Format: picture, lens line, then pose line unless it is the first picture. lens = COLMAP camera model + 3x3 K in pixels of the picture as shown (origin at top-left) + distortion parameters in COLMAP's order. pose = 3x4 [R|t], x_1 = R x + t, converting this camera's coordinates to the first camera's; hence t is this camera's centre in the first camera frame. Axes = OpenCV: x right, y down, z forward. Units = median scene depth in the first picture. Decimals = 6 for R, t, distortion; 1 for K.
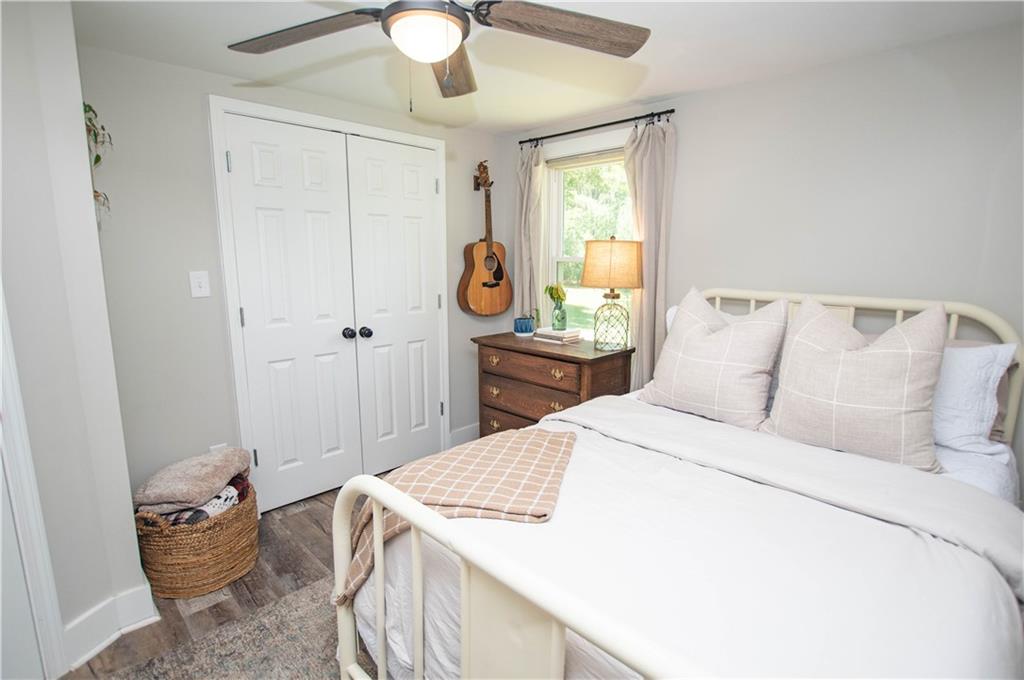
lens RADIAL K [[498.8, 0, 517.2], [0, 498.8, 343.2], [0, 0, 1]] dist [-0.026274, 0.004495]
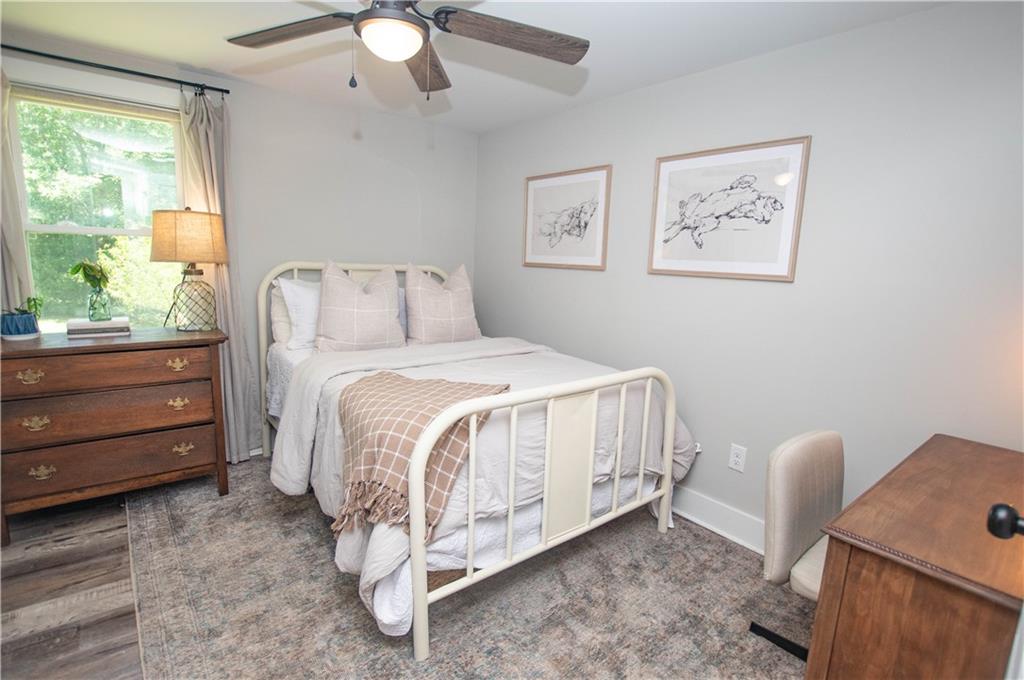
lens RADIAL K [[498.8, 0, 517.2], [0, 498.8, 343.2], [0, 0, 1]] dist [-0.026274, 0.004495]
pose [[0.119120, -0.161805, 0.979607, -0.667683], [0.140138, 0.979495, 0.144746, -0.012426], [-0.982940, 0.120038, 0.139352, 0.296211]]
